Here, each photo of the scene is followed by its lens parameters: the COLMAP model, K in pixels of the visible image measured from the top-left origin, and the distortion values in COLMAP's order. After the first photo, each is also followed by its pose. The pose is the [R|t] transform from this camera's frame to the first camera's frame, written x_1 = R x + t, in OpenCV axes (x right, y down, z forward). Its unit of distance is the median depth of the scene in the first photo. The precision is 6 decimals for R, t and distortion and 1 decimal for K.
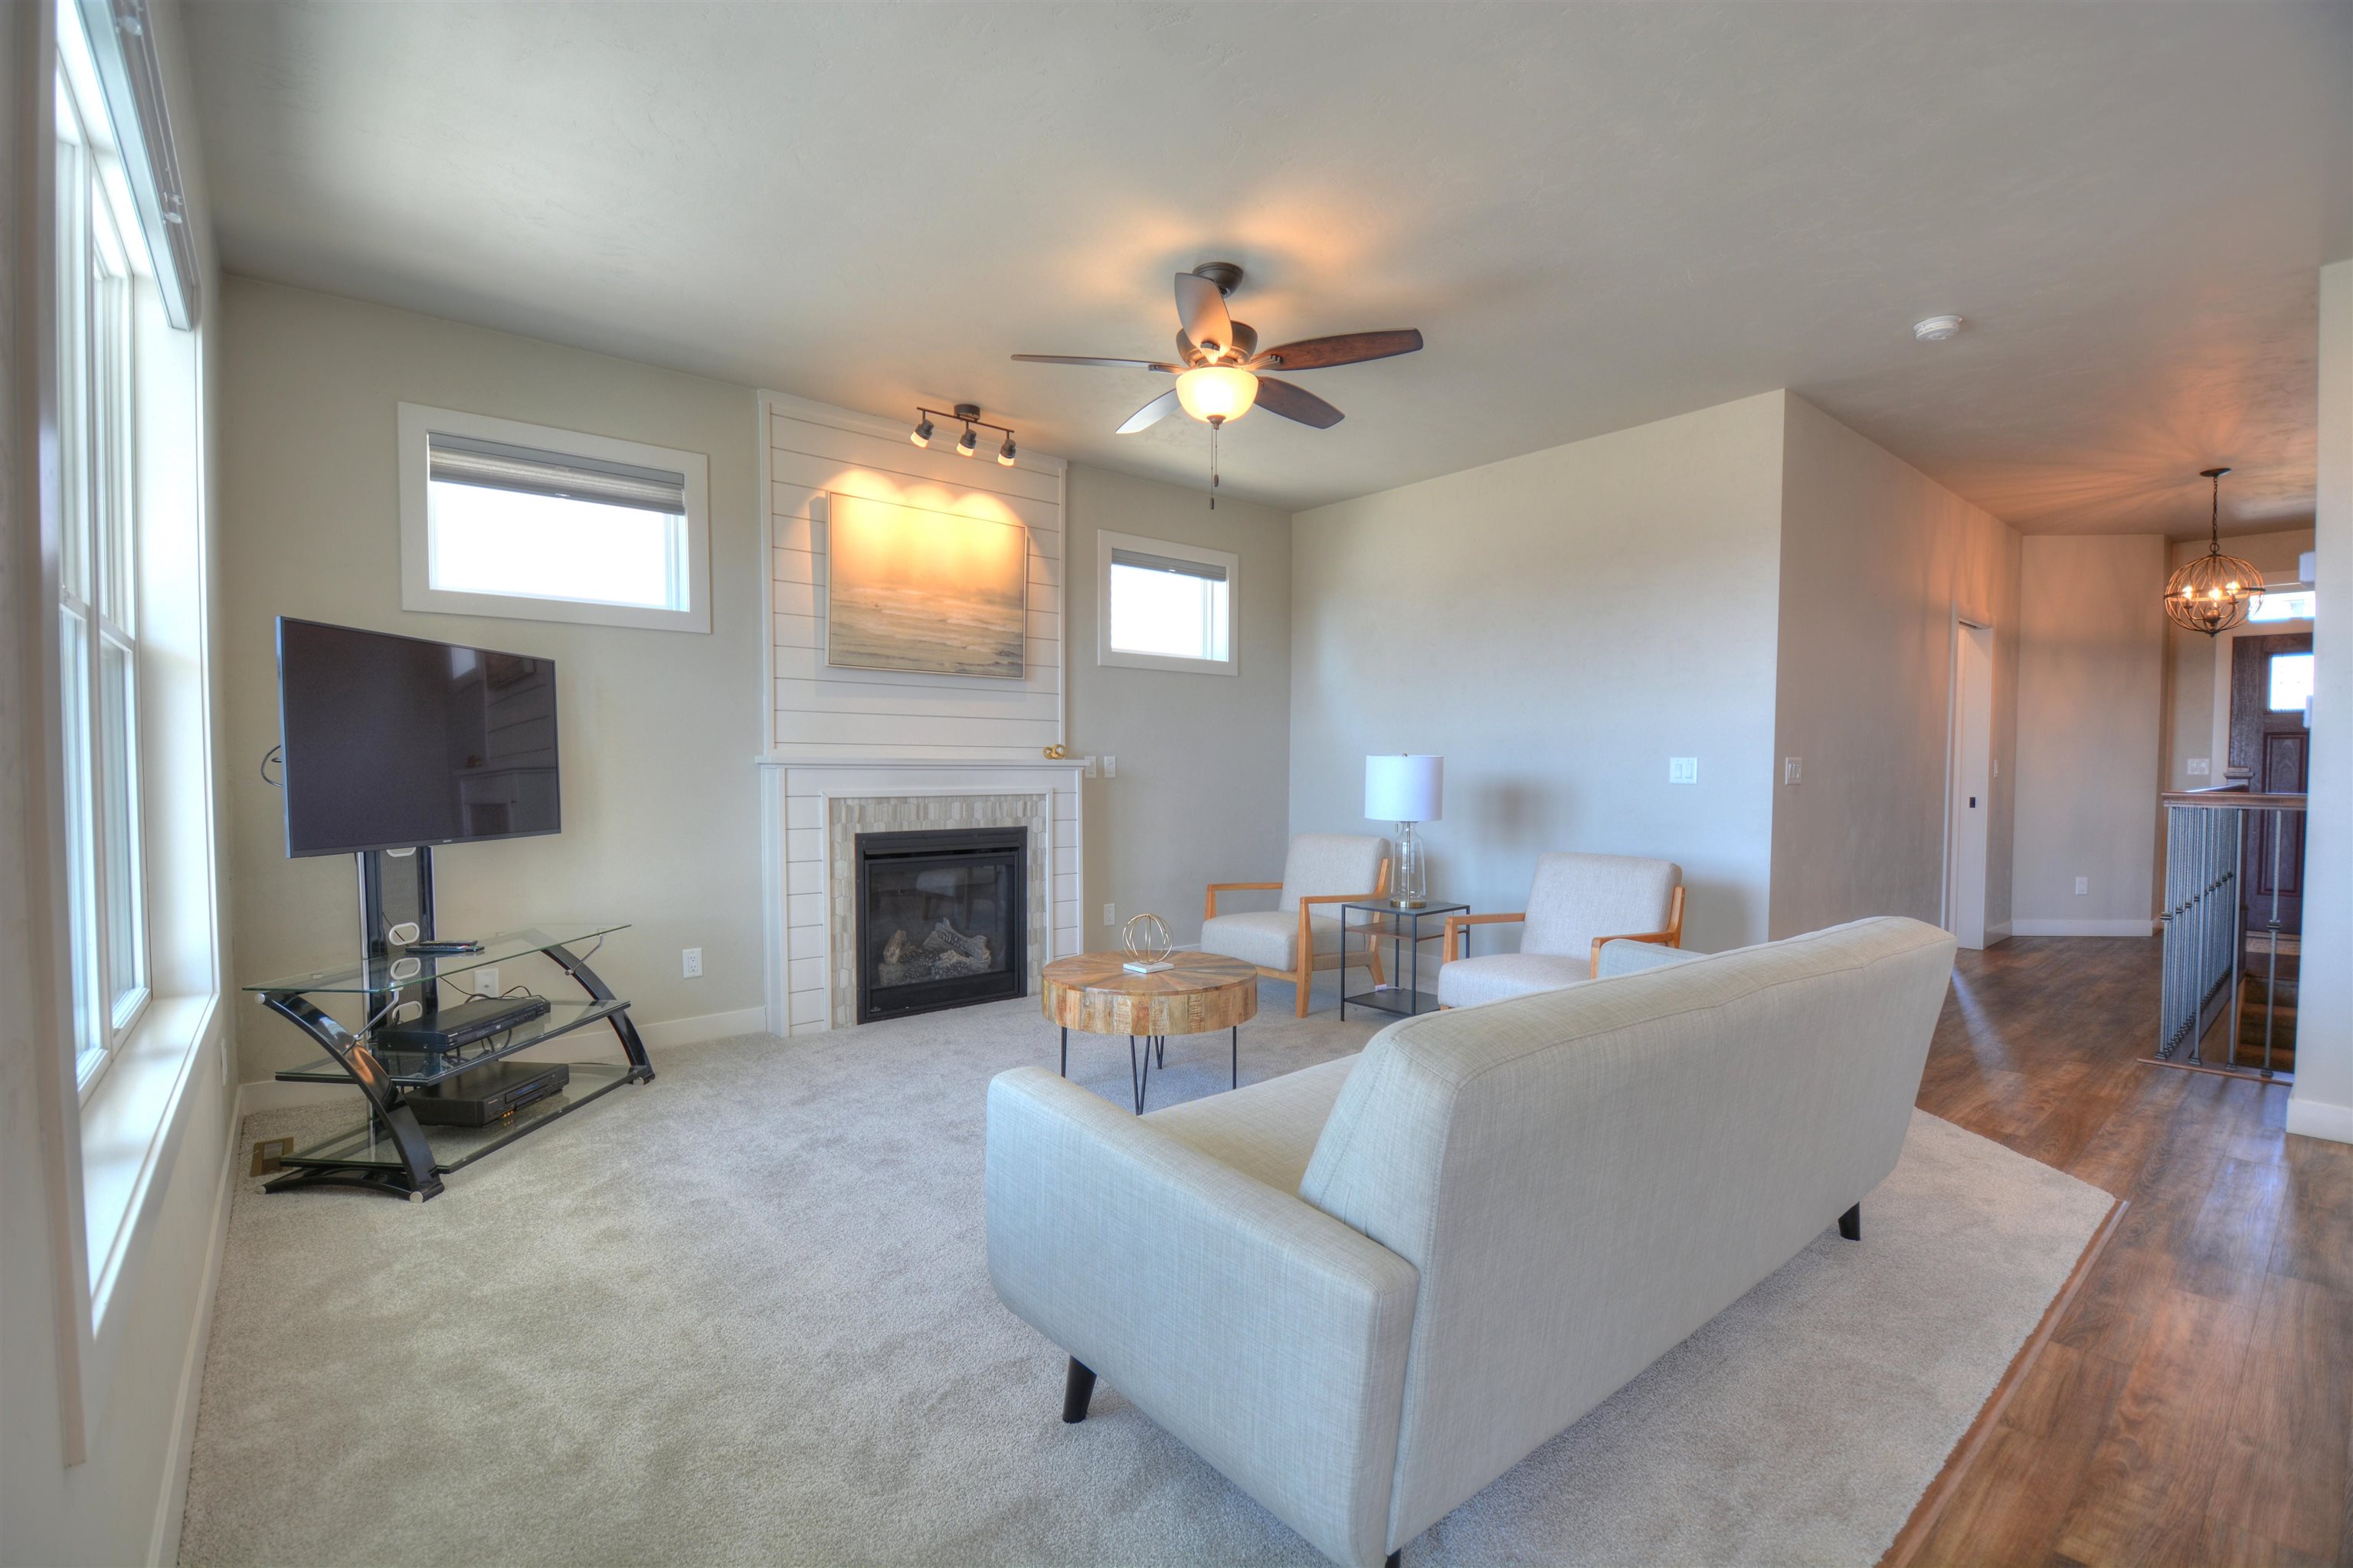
lens RADIAL K [[1030.8, 0, 1175.2], [0, 1030.8, 802.7], [0, 0, 1]] dist [-0.000190, -0.014908]
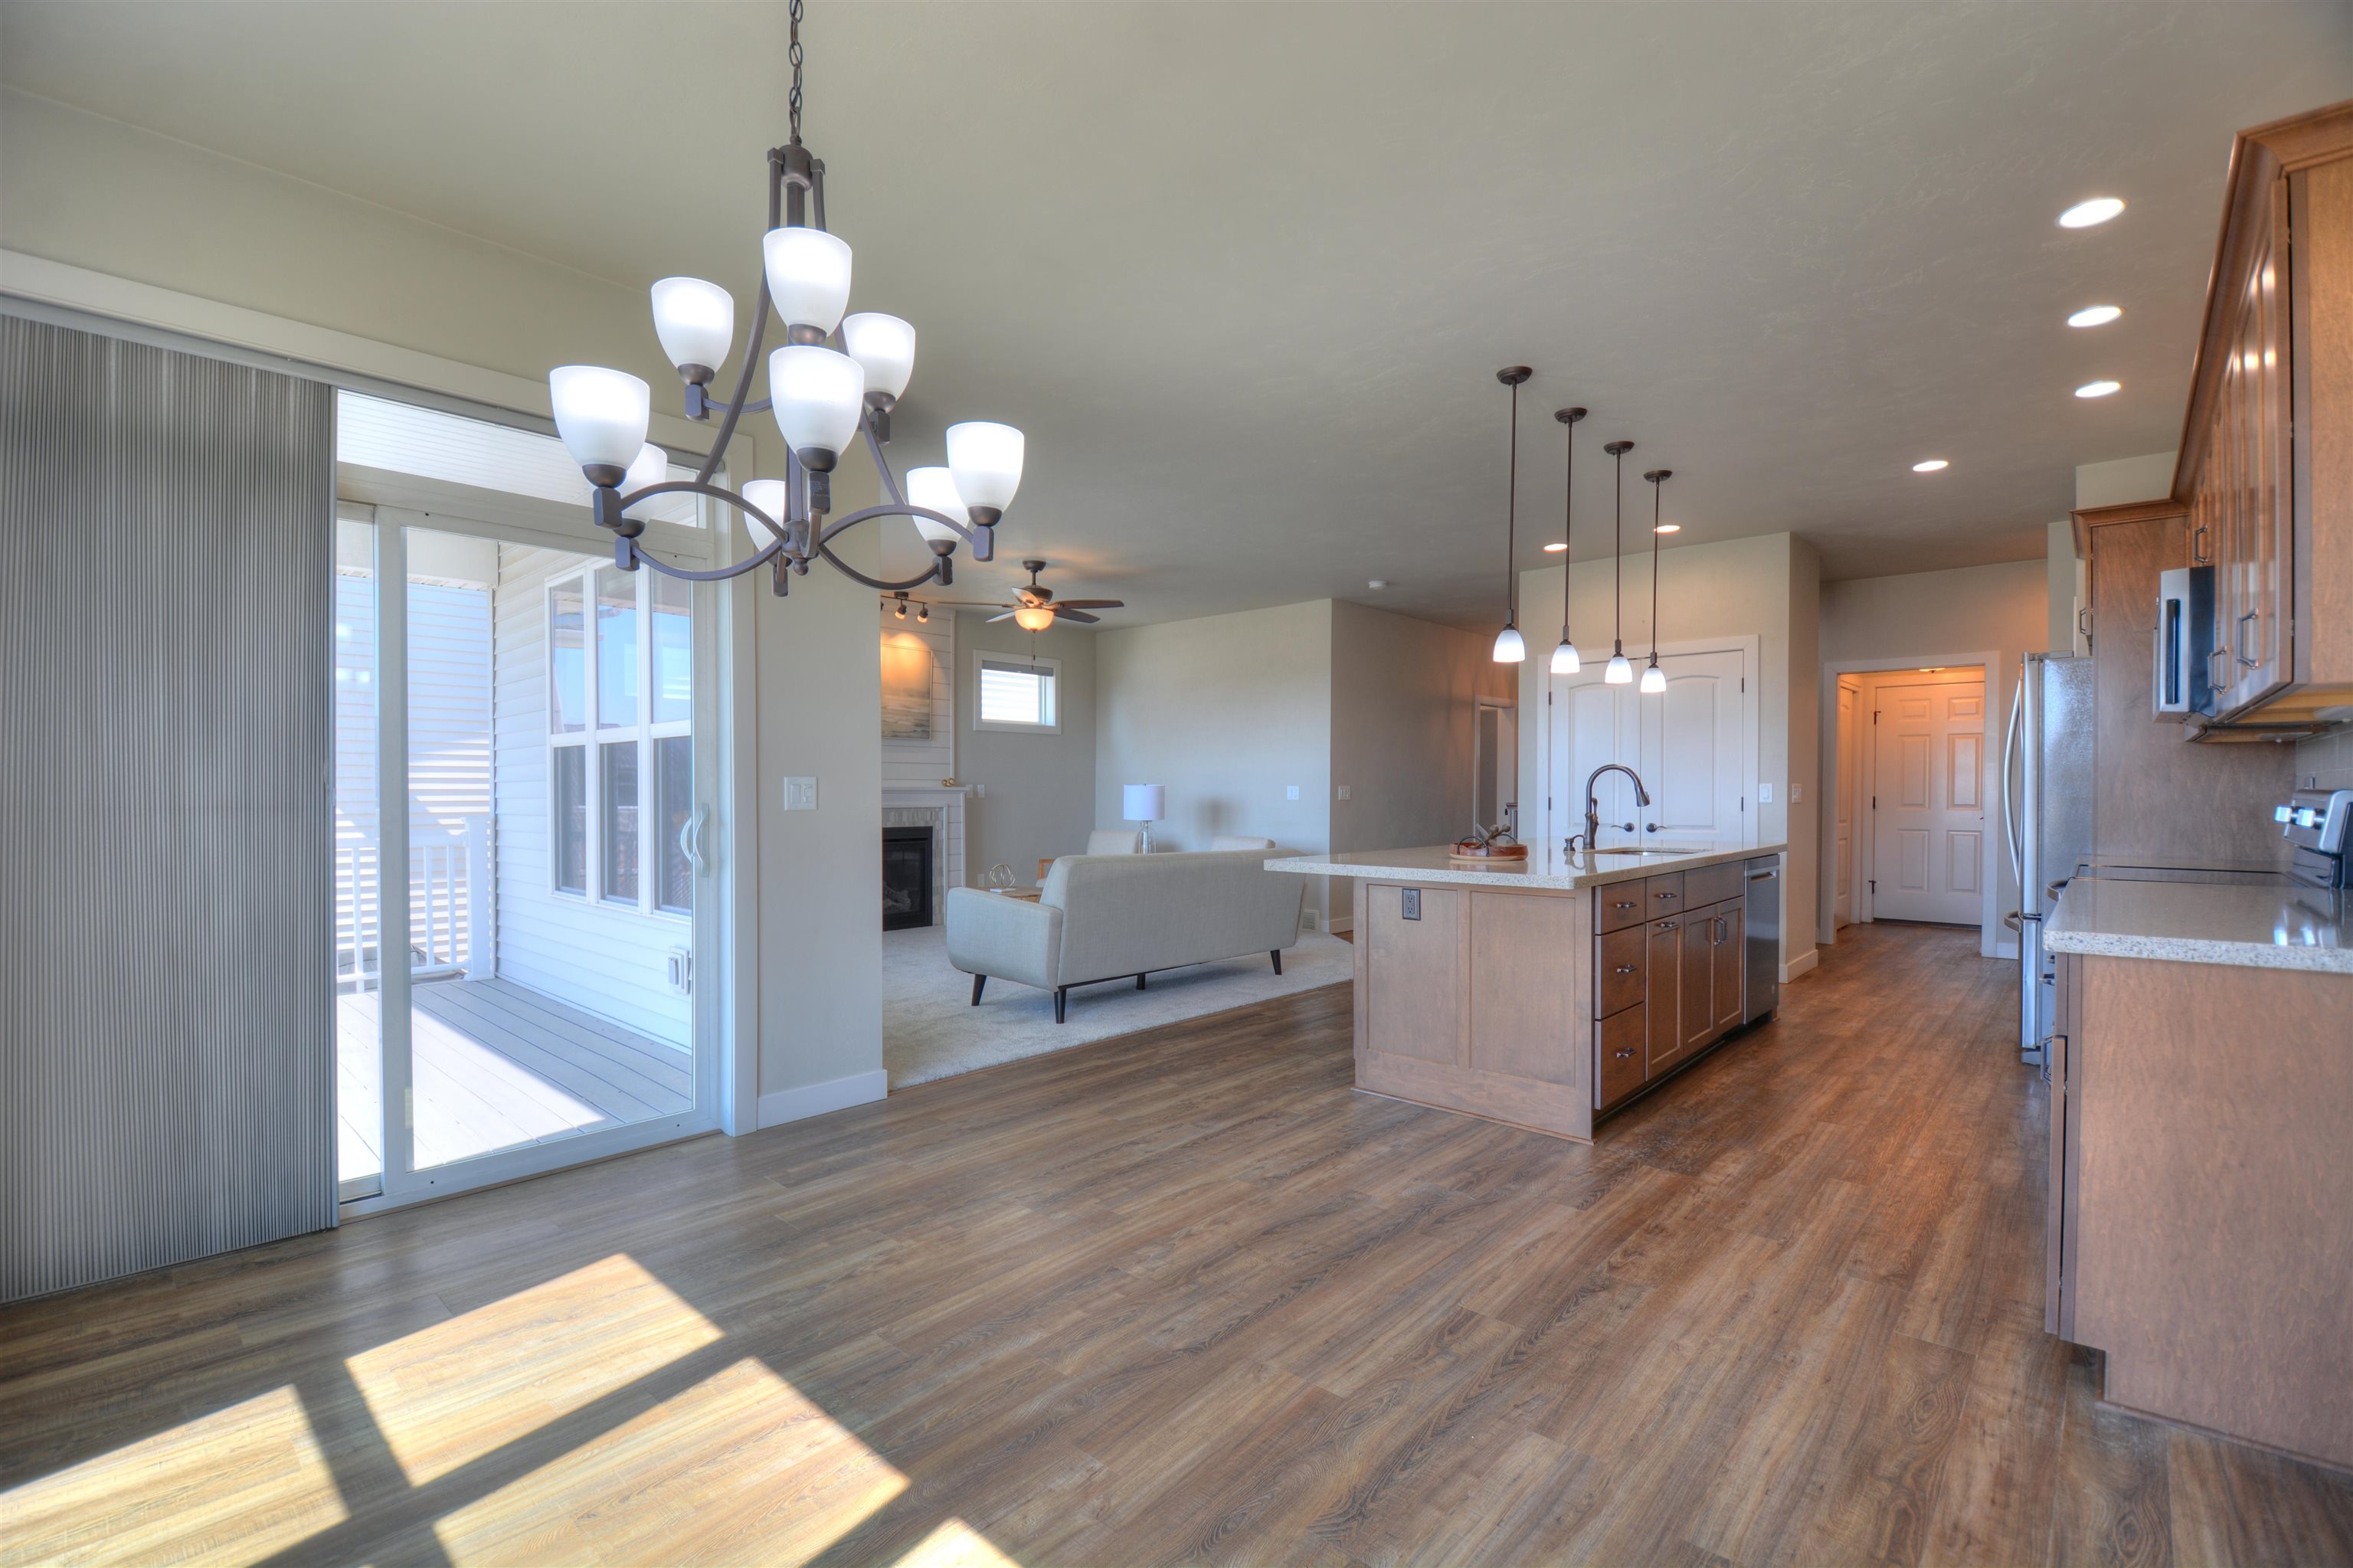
lens RADIAL K [[1019.2, 0, 1161.2], [0, 1019.2, 798.3], [0, 0, 1]] dist [0.027536, -0.027932]
pose [[0.992958, -0.002903, 0.118428, 0.031905], [0.006054, 0.999637, -0.026251, 0.023082], [-0.118309, 0.026783, 0.992616, -0.714395]]
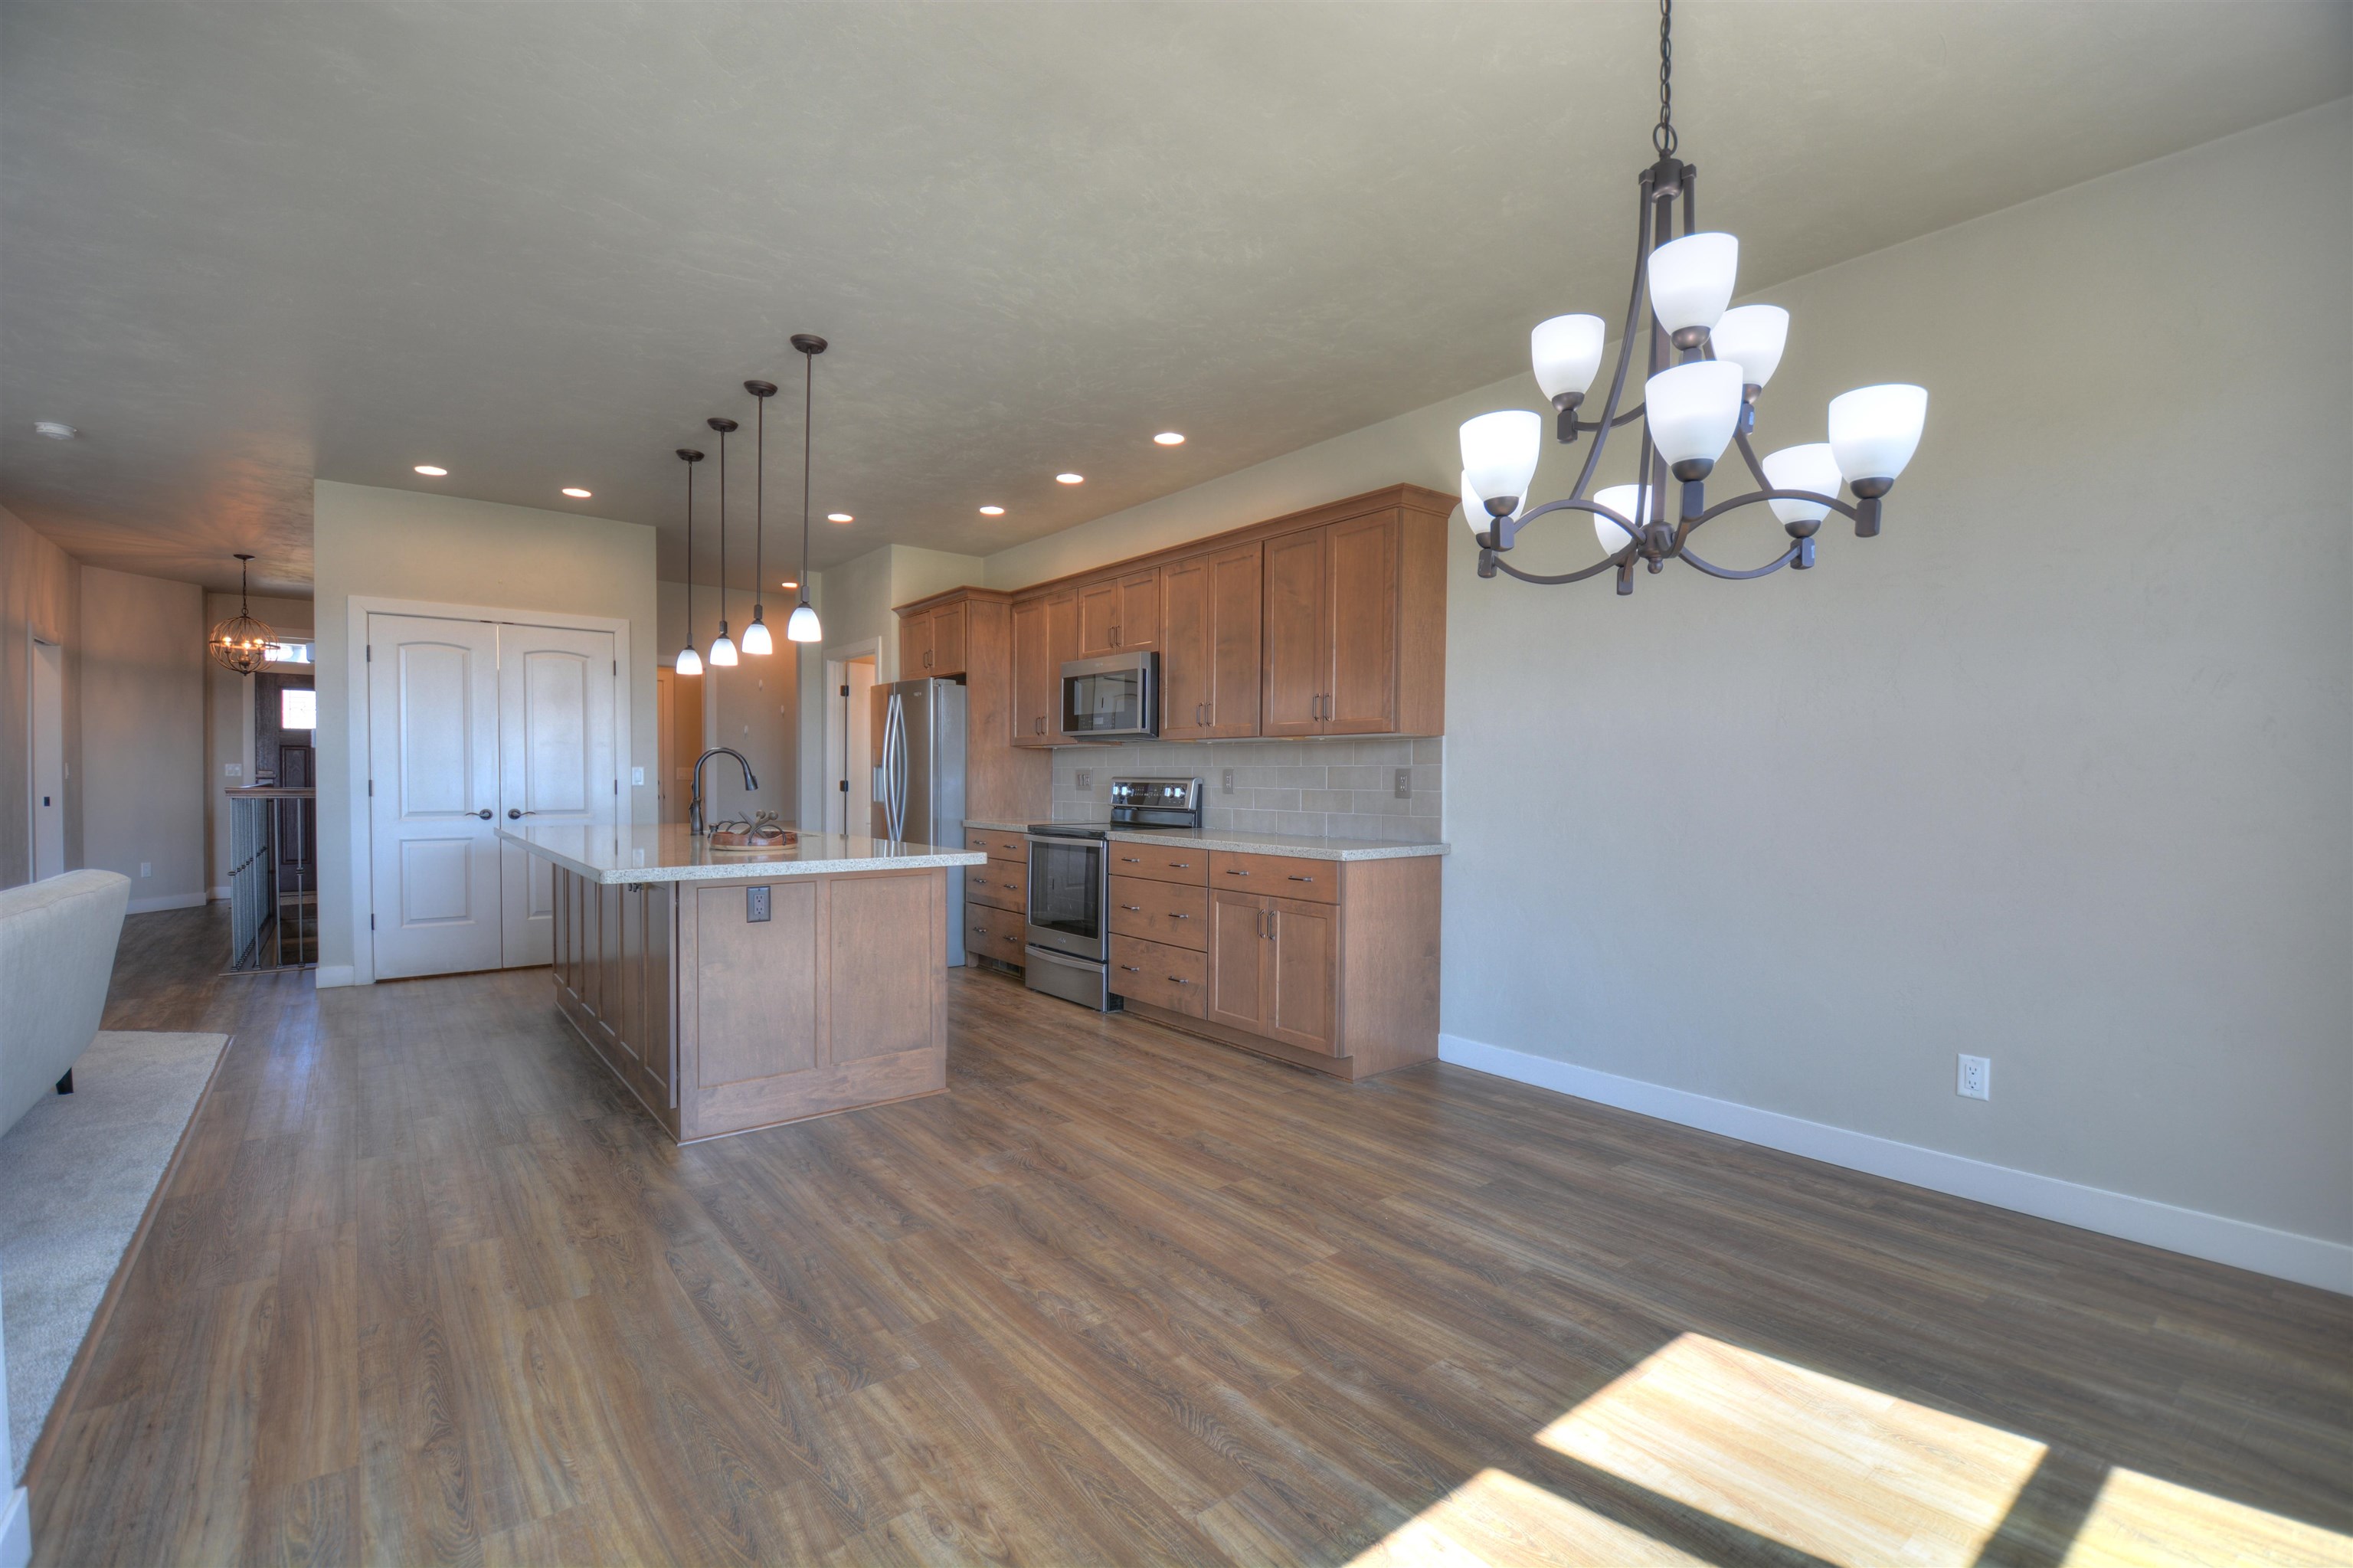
lens RADIAL K [[1048.0, 0, 1150.1], [0, 1048.0, 799.9], [0, 0, 1]] dist [0.002274, -0.012215]
pose [[0.045642, -0.023987, 0.998670, -0.340086], [0.029687, 0.999303, 0.022646, 0.008780], [-0.998517, 0.028614, 0.046322, -0.289806]]
